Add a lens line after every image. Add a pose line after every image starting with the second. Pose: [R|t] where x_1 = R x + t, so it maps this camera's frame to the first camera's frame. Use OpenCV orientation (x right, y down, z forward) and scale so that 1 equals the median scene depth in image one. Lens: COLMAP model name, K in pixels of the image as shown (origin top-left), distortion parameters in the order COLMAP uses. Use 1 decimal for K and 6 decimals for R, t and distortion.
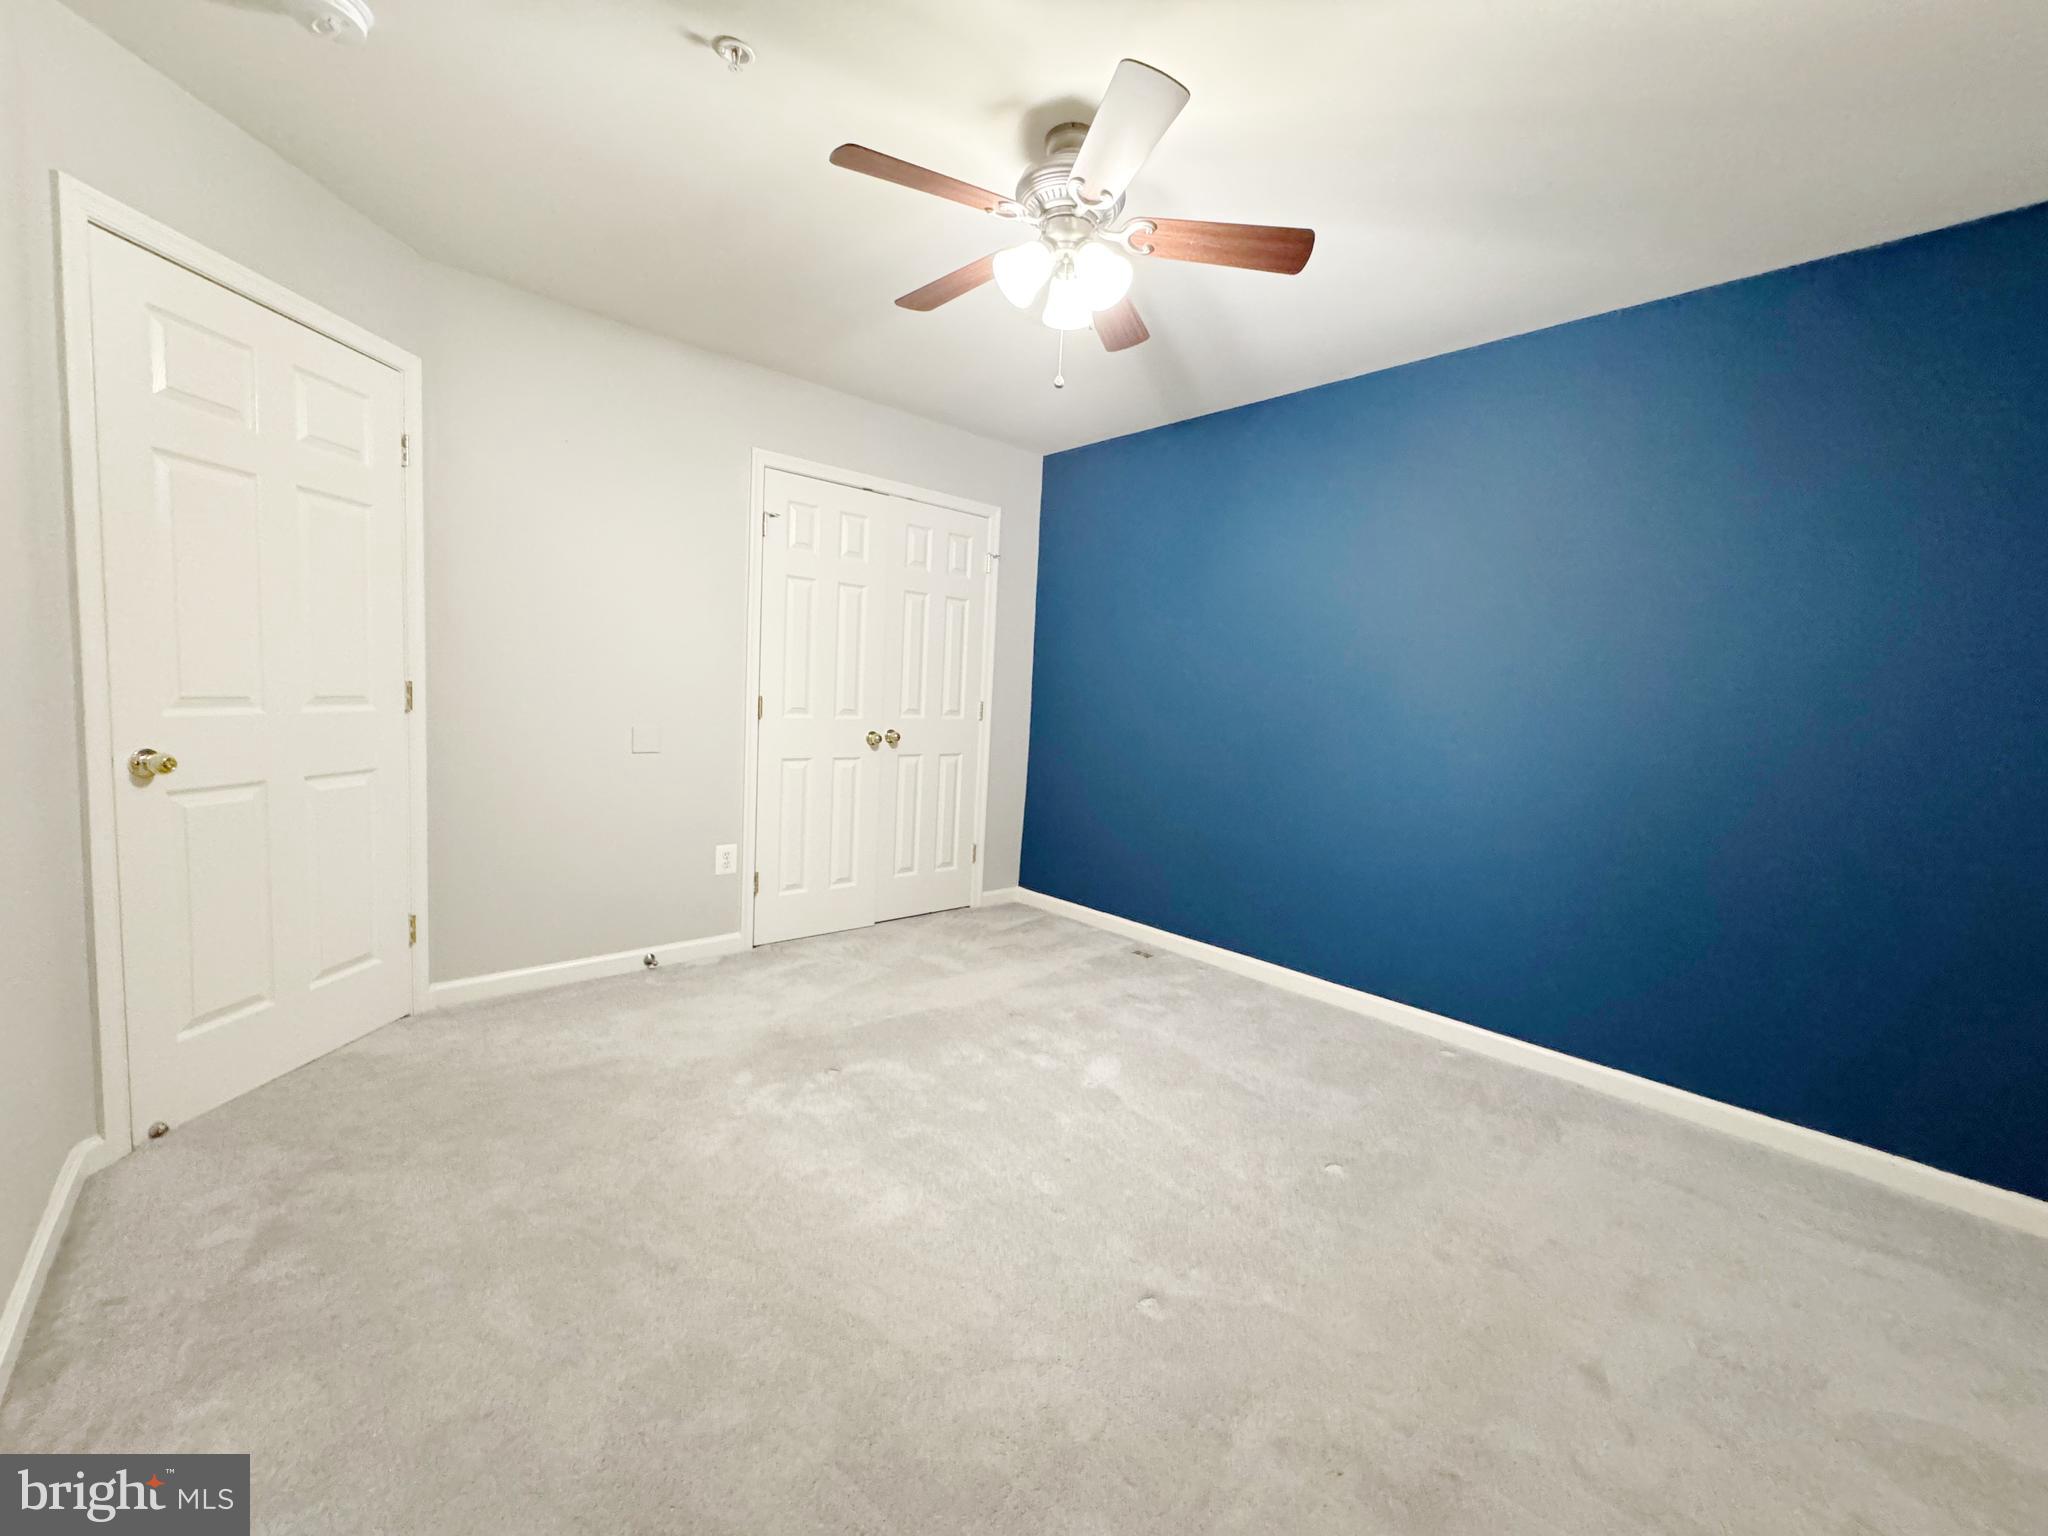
lens RADIAL K [[823.8, 0, 1022.1], [0, 823.8, 762.8], [0, 0, 1]] dist [-0.000088, -0.000498]
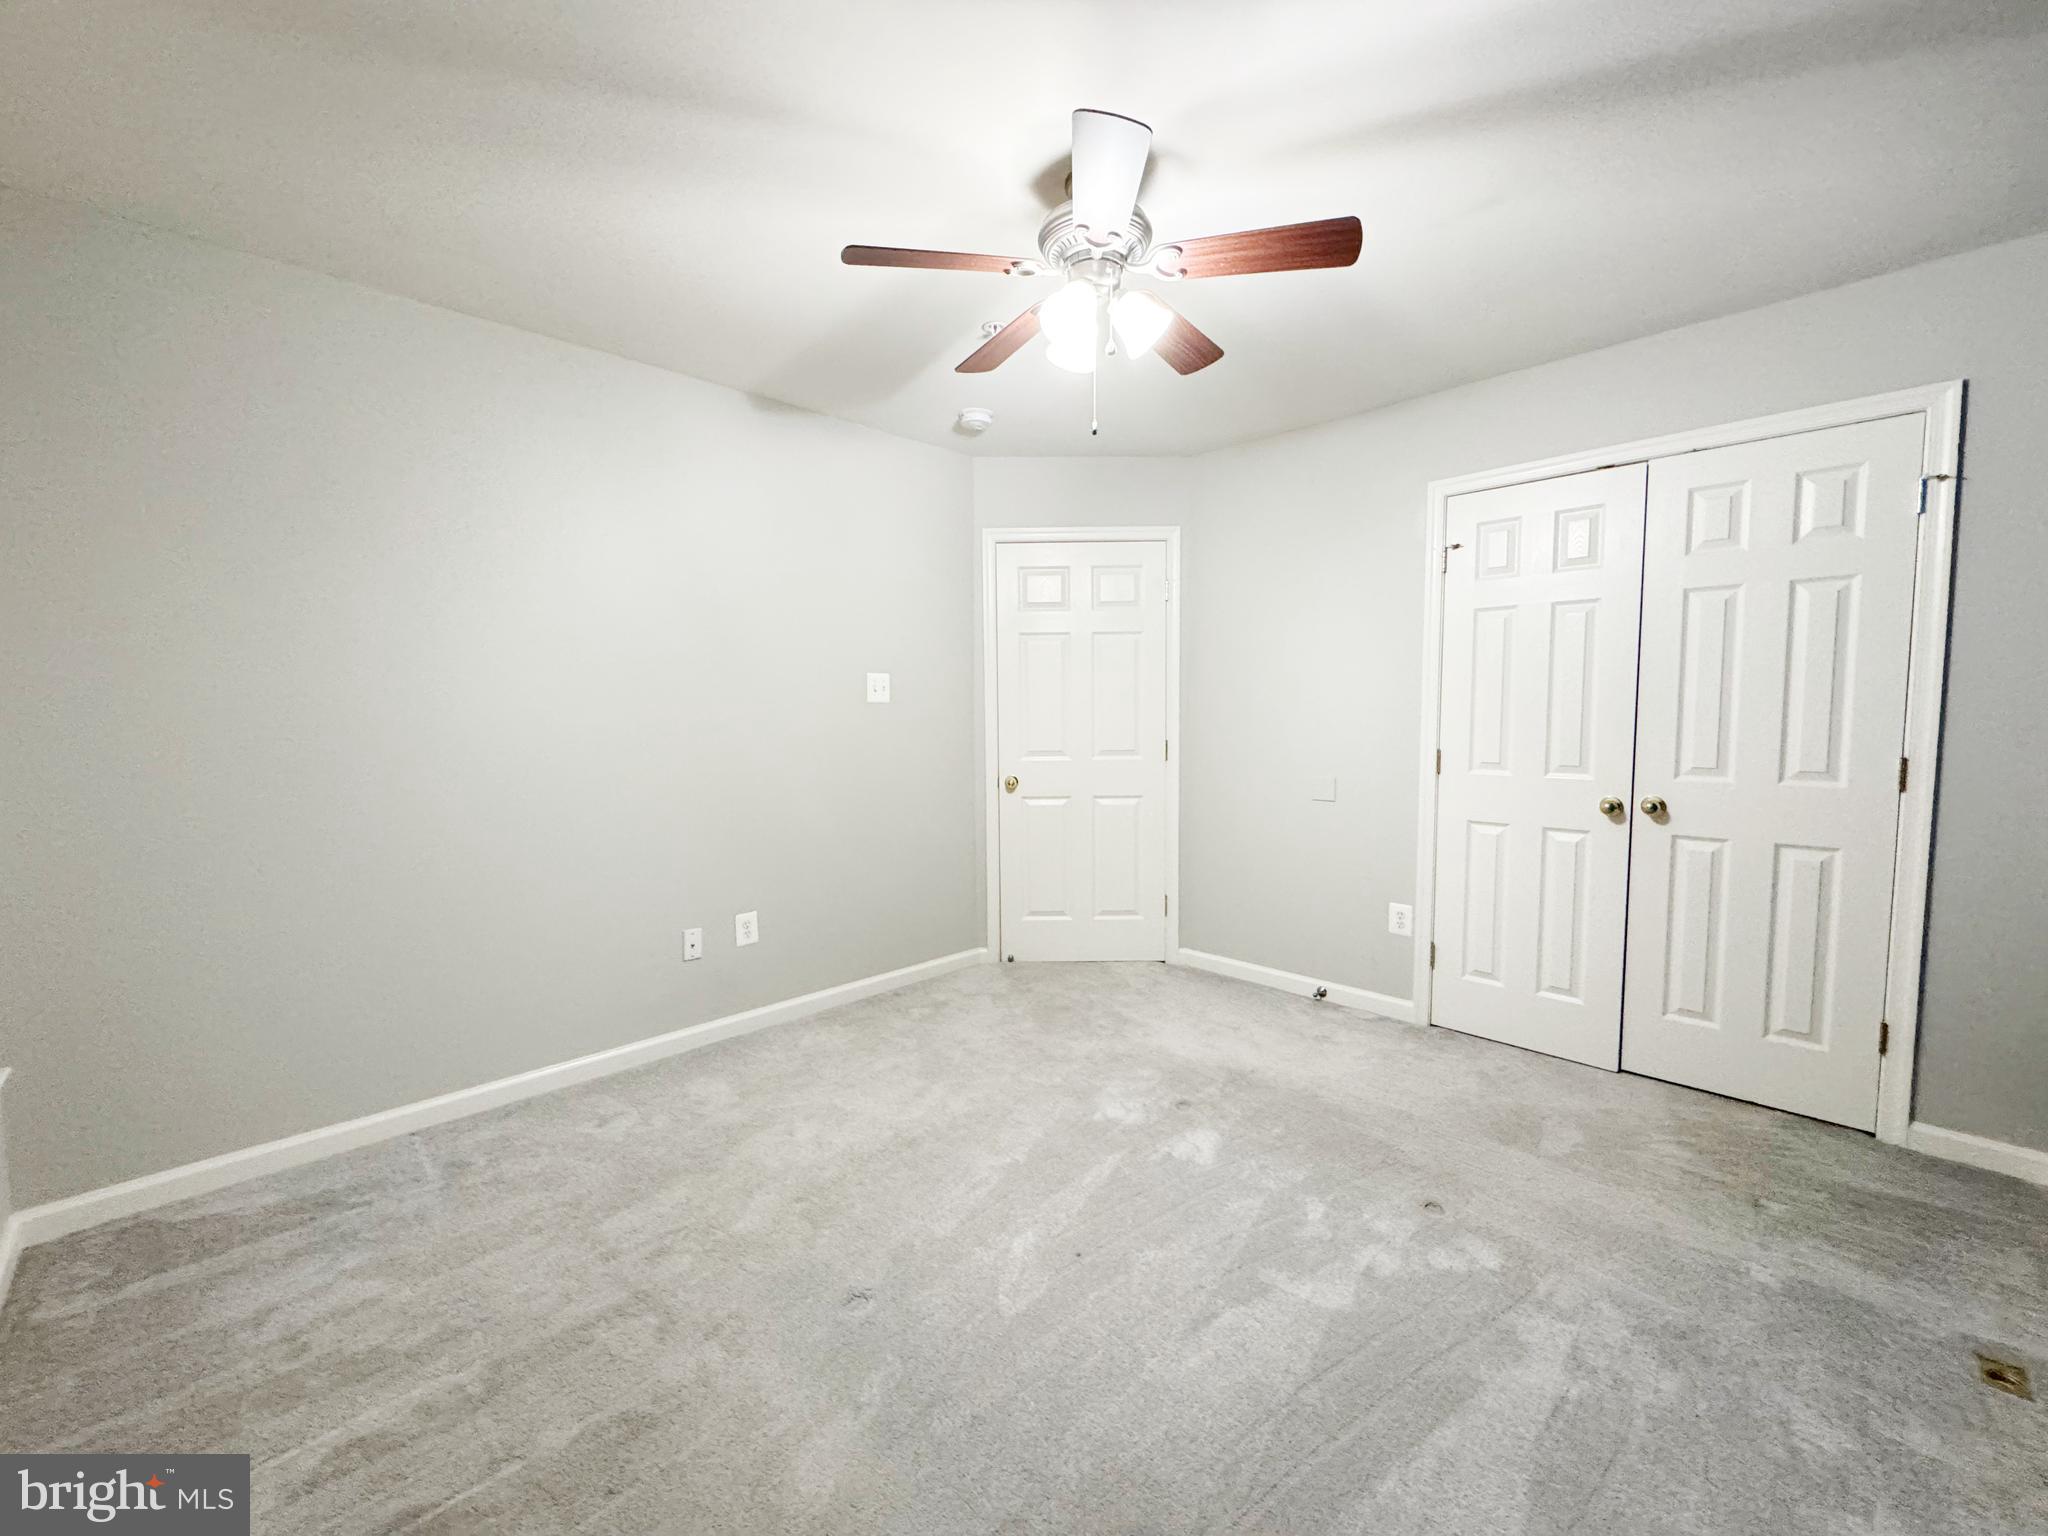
lens RADIAL K [[823.8, 0, 1043.0], [0, 823.8, 768.1], [0, 0, 1]] dist [-0.000088, -0.000498]
pose [[0.041804, 0.016514, -0.998989, 0.563008], [-0.078035, 0.996863, 0.013213, -0.036801], [0.996074, 0.077404, 0.042962, 0.523100]]
